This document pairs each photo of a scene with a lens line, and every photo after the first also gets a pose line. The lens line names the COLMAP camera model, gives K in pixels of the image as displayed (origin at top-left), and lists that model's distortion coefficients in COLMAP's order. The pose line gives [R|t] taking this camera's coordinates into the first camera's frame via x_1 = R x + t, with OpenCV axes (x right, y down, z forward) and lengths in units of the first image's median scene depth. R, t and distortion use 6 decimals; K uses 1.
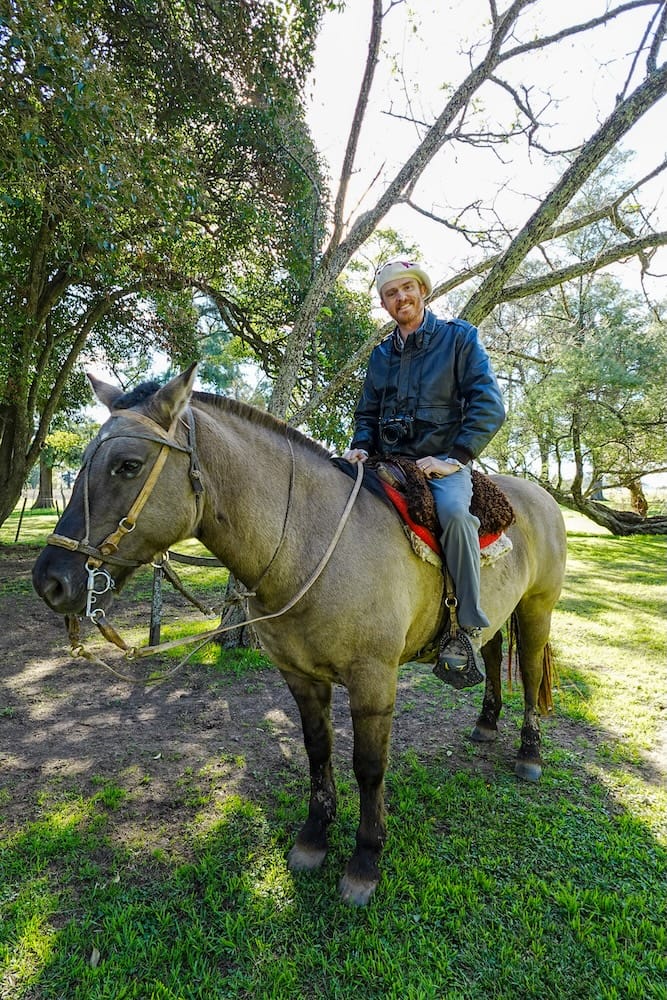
lens RADIAL K [[568.6, 0, 333.5], [0, 568.6, 500.0], [0, 0, 1]] dist [0.000739, -0.002724]
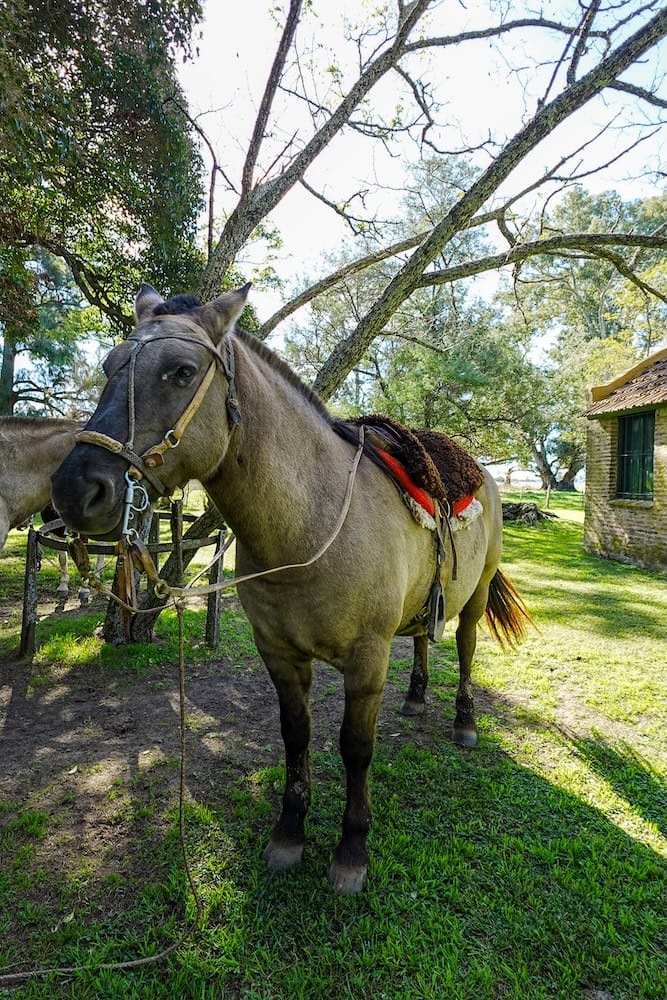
lens RADIAL K [[568.6, 0, 333.5], [0, 568.6, 500.0], [0, 0, 1]] dist [0.000739, -0.002724]
pose [[0.963047, -0.000424, 0.269333, -0.150869], [-0.003926, 0.999870, 0.015613, 0.022345], [-0.269305, -0.016093, 0.962921, 0.060930]]
